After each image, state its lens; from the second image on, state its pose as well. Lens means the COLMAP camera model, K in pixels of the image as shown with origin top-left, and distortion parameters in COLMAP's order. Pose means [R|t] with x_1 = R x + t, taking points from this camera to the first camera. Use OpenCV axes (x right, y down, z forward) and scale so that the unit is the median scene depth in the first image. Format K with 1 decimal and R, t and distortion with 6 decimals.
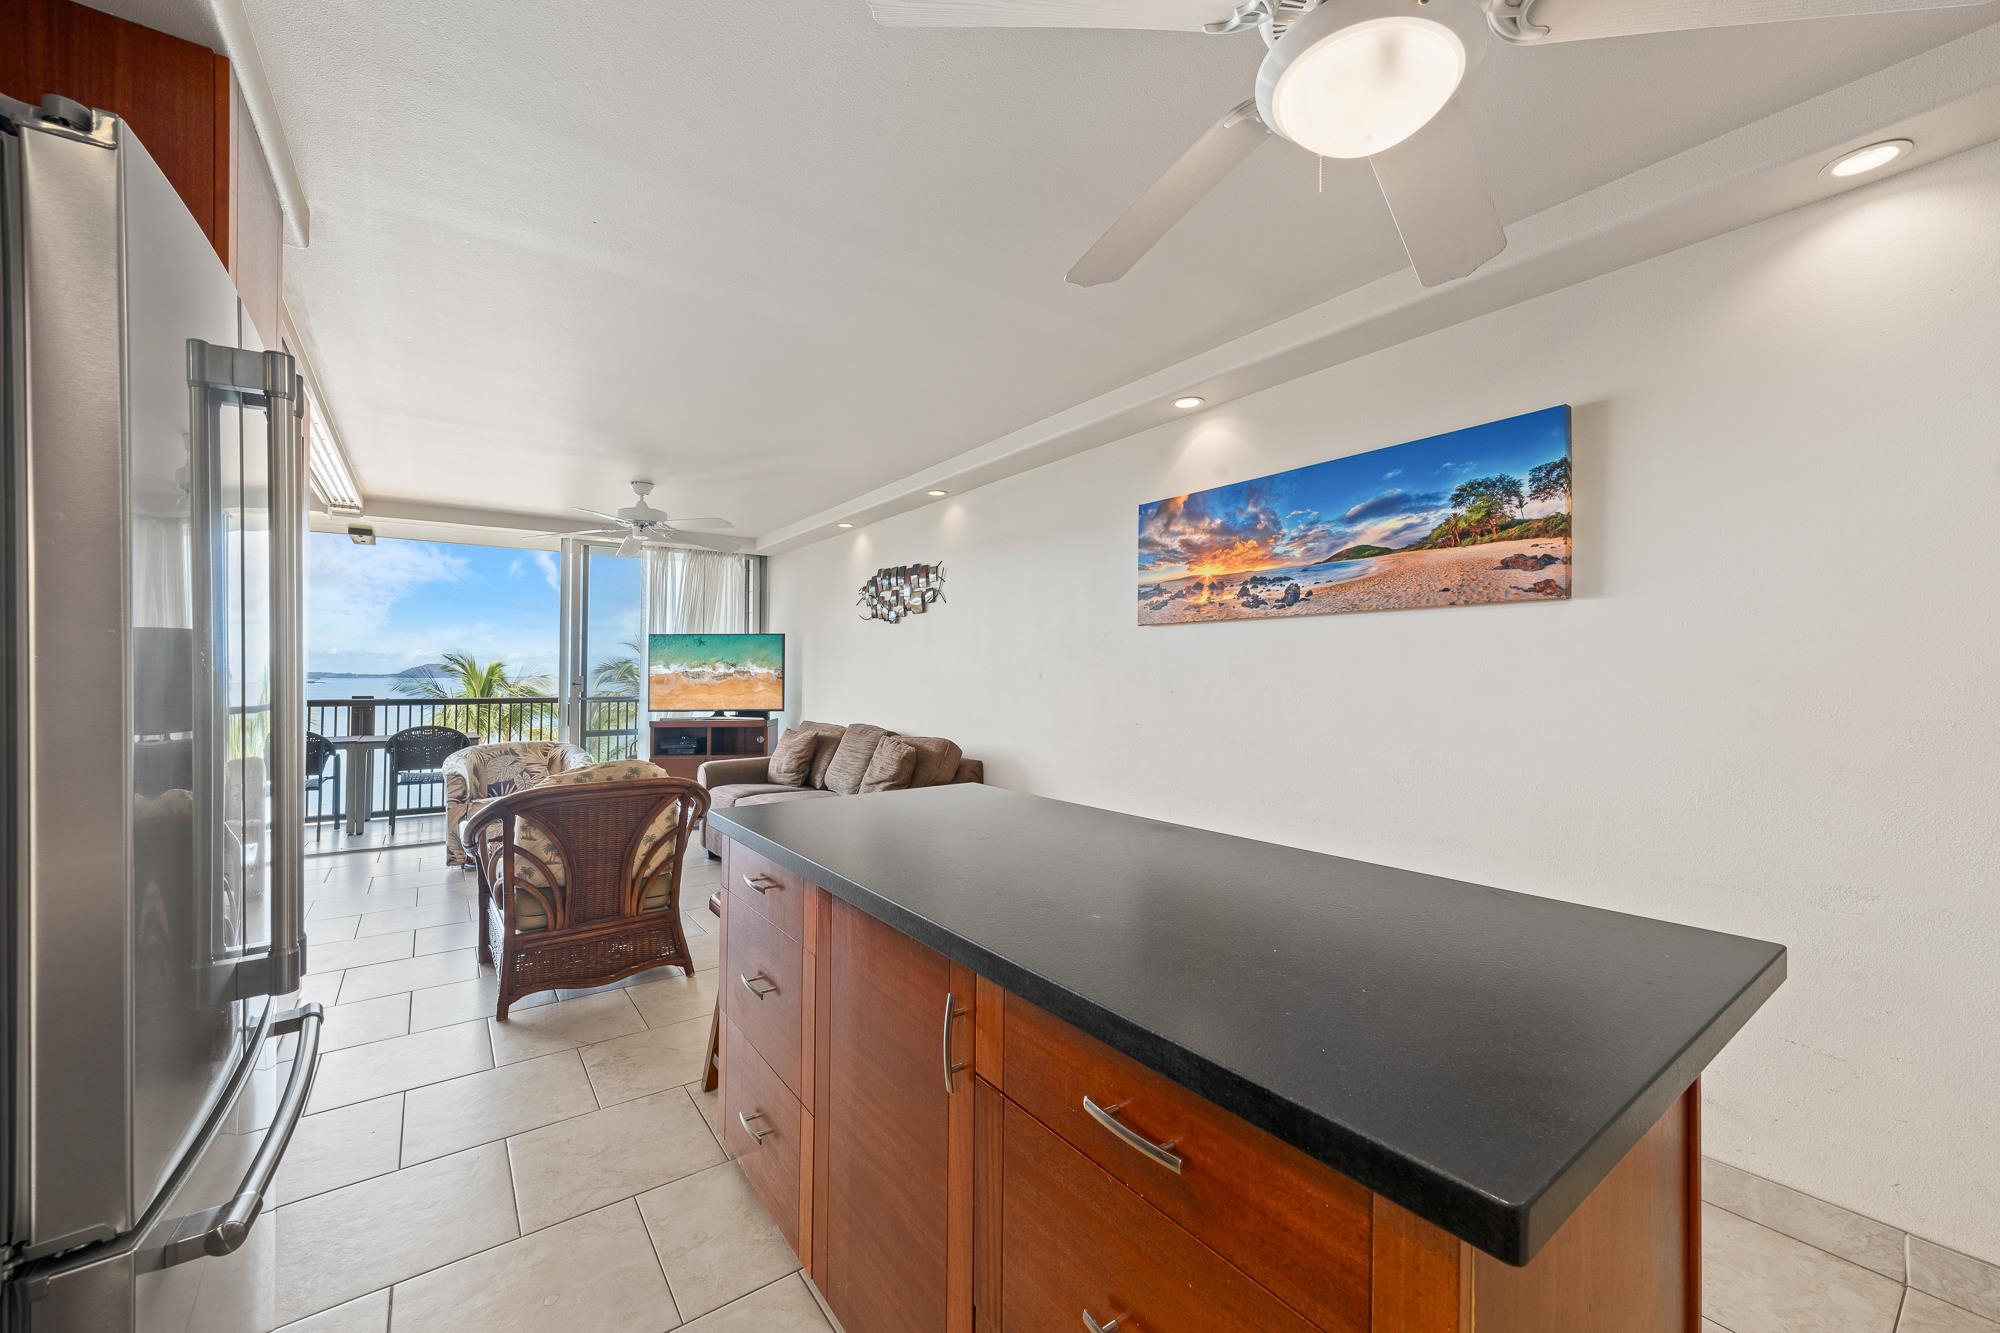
lens RADIAL K [[760.0, 0, 1005.1], [0, 760.0, 671.4], [0, 0, 1]] dist [0.000333, -0.000094]
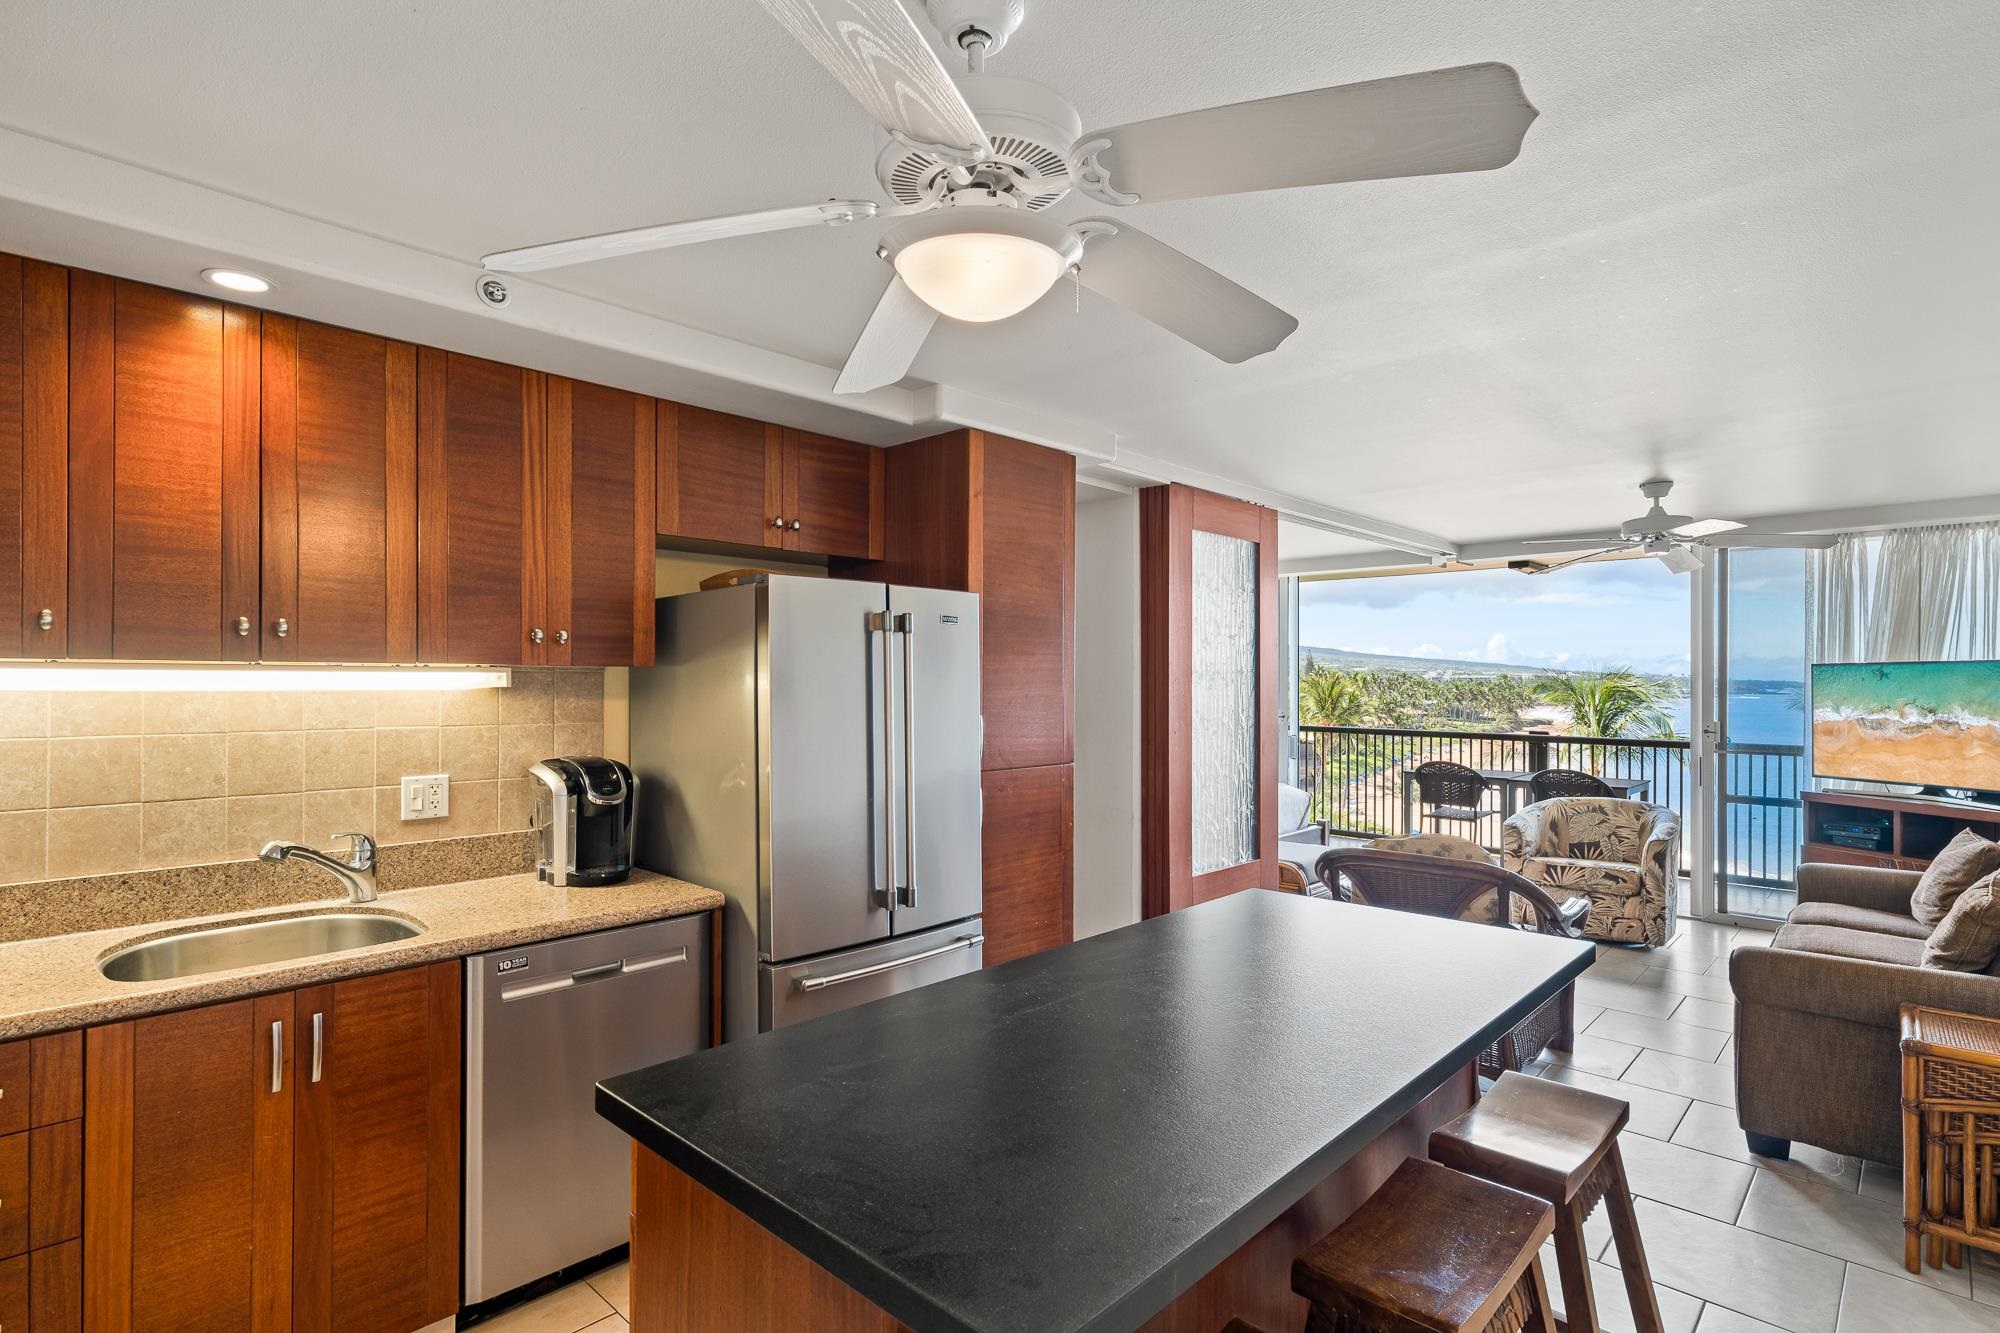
lens RADIAL K [[990.3, 0, 991.9], [0, 990.3, 668.5], [0, 0, 1]] dist [-0.012475, 0.001869]
pose [[0.158069, -0.014159, -0.987326, 0.294284], [0.004011, 0.999898, -0.013697, -0.035056], [0.987420, -0.001795, 0.158110, 0.125362]]
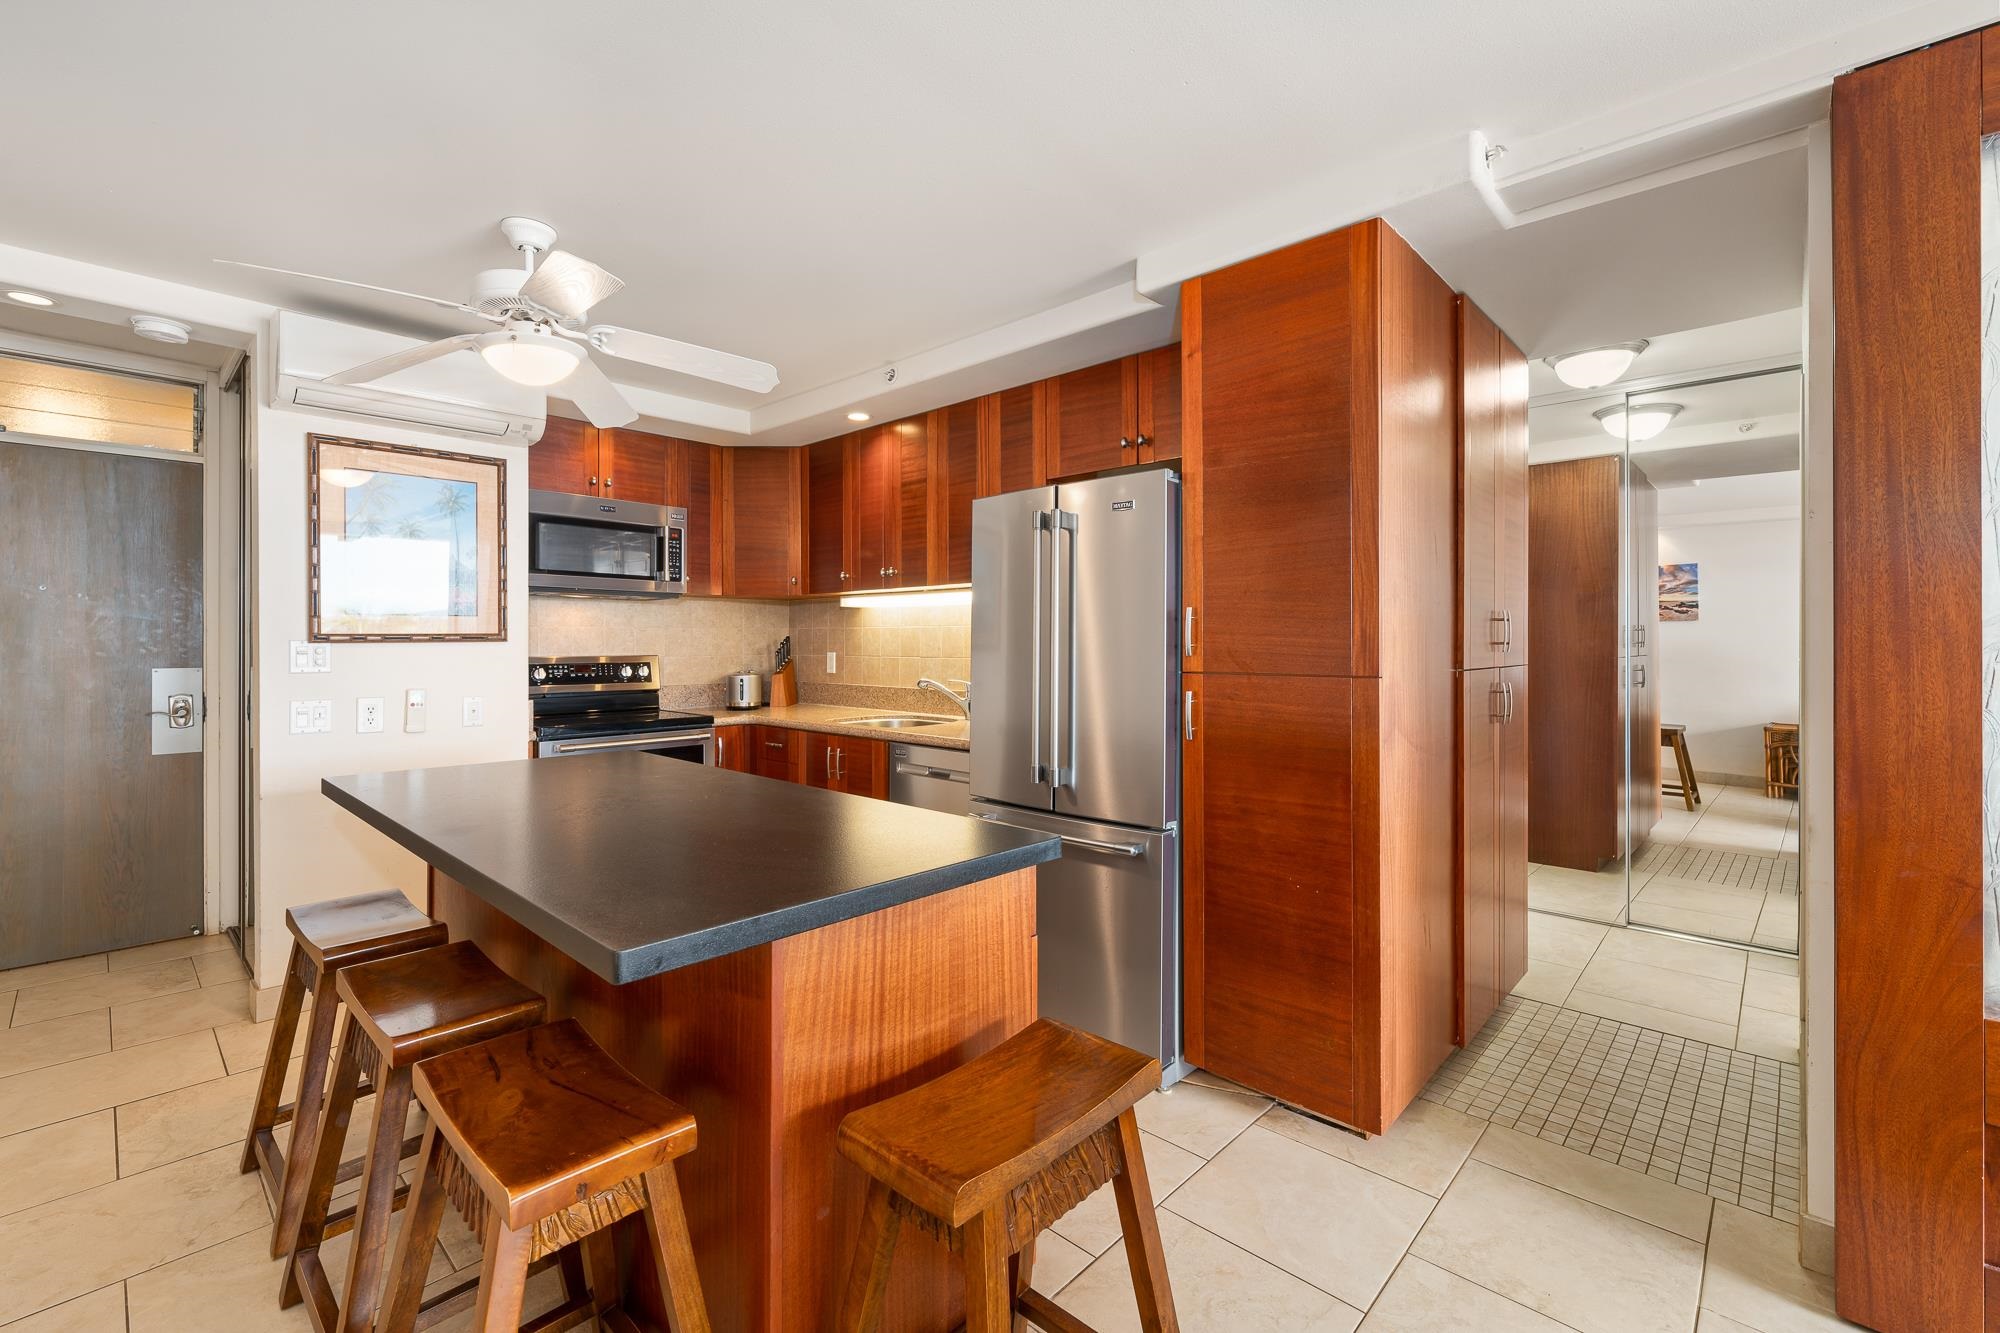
lens RADIAL K [[873.0, 0, 1005.0], [0, 873.0, 639.7], [0, 0, 1]] dist [-0.004680, -0.001712]
pose [[-0.988553, -0.004607, -0.150802, -0.065710], [-0.003075, 0.999941, -0.010389, 0.000468], [0.150841, -0.009806, -0.988509, 0.568029]]
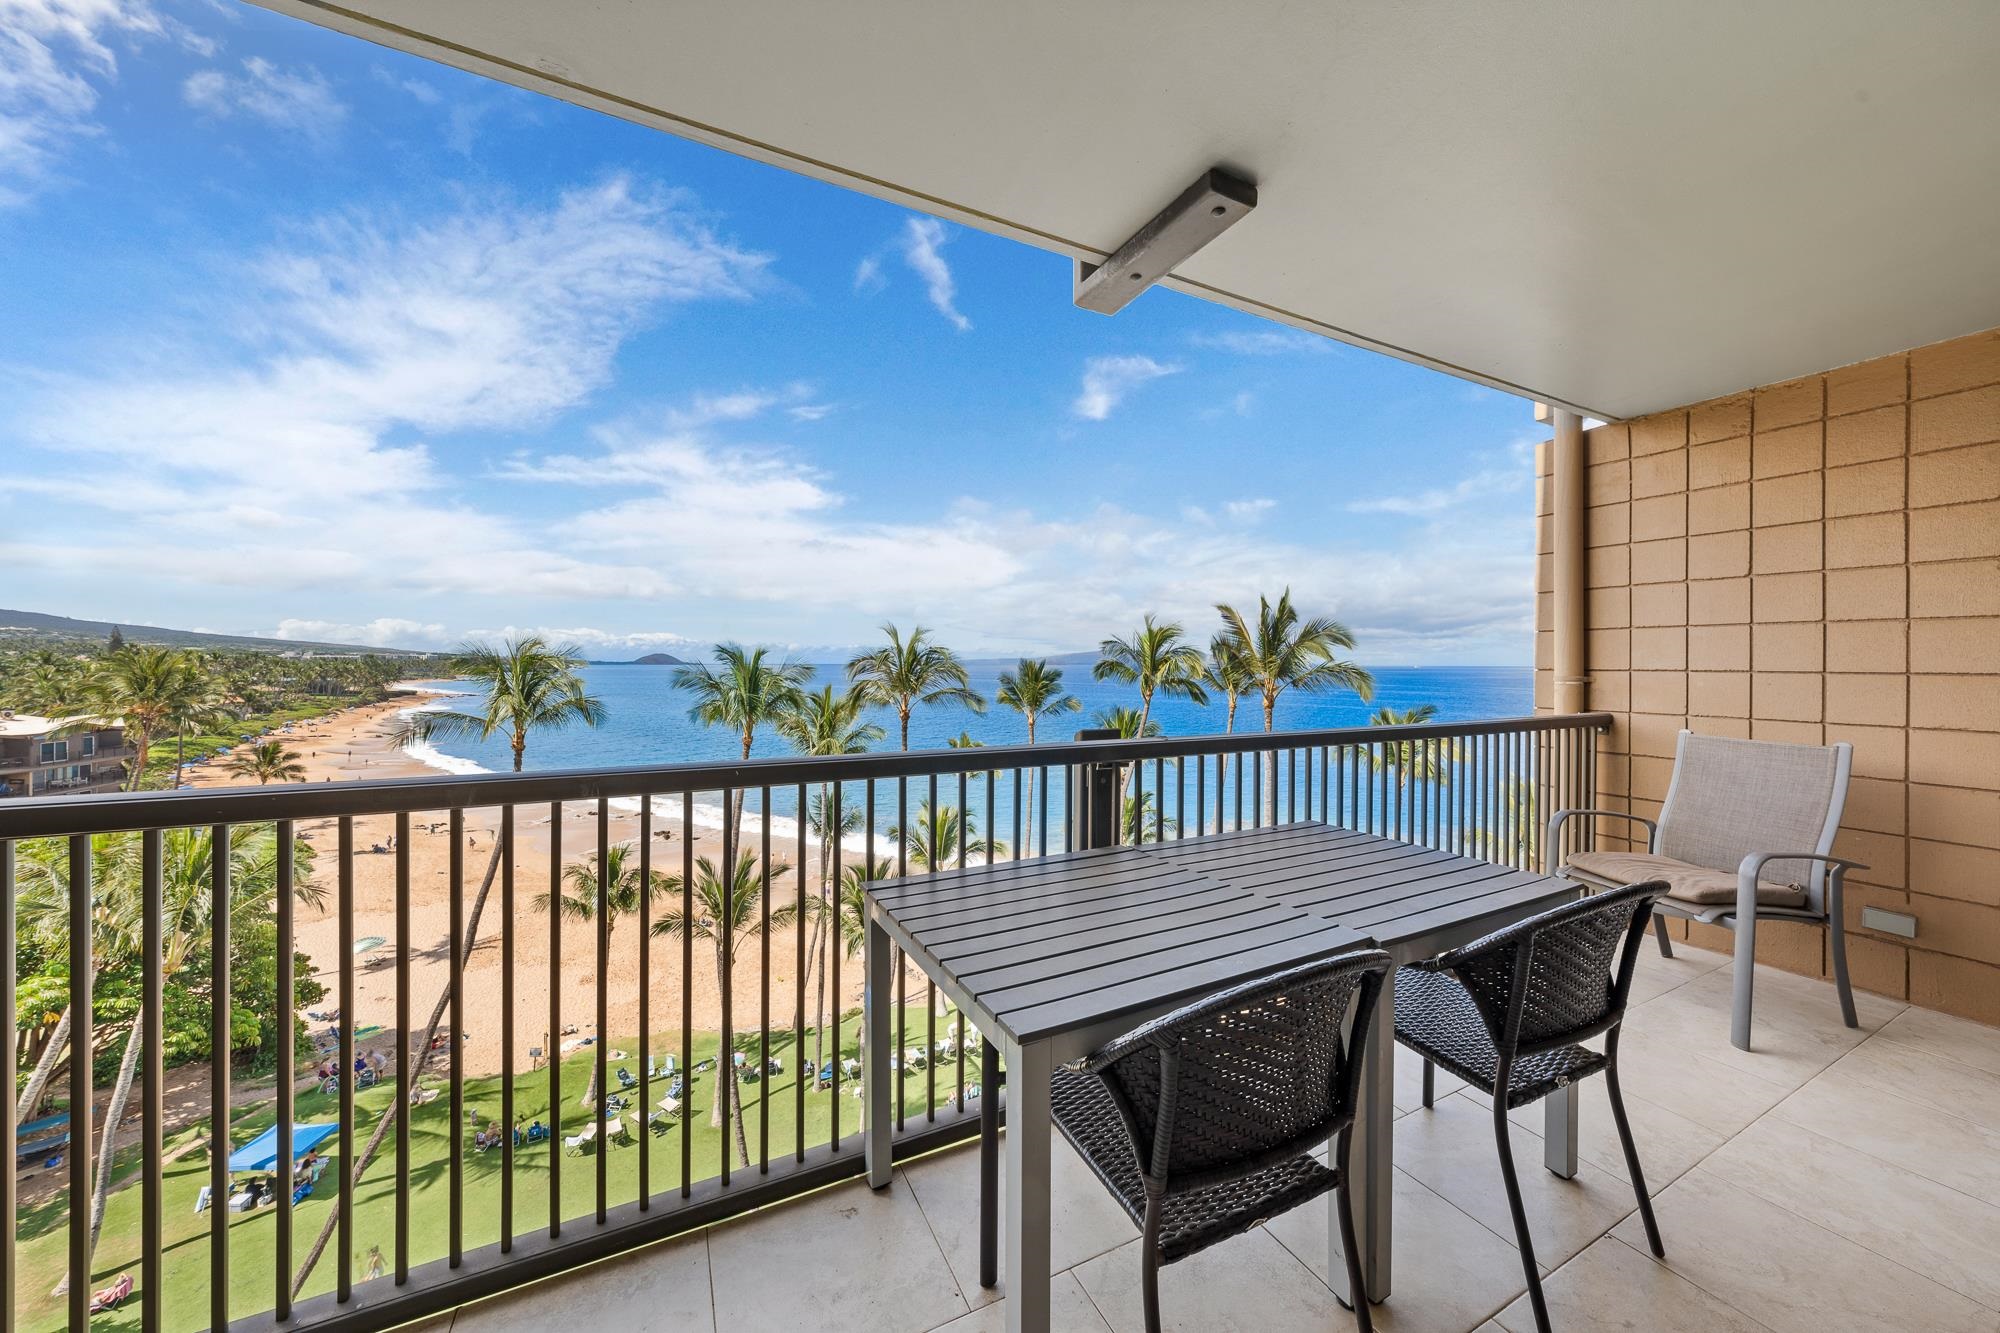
lens RADIAL K [[686.2, 0, 975.1], [0, 686.2, 659.8], [0, 0, 1]] dist [0.000313, -0.000076]
pose [[0.979030, -0.004377, -0.203667, -0.875157], [0.005618, 0.999969, 0.005514, -0.004754], [0.203636, -0.006543, 0.979025, 0.706179]]
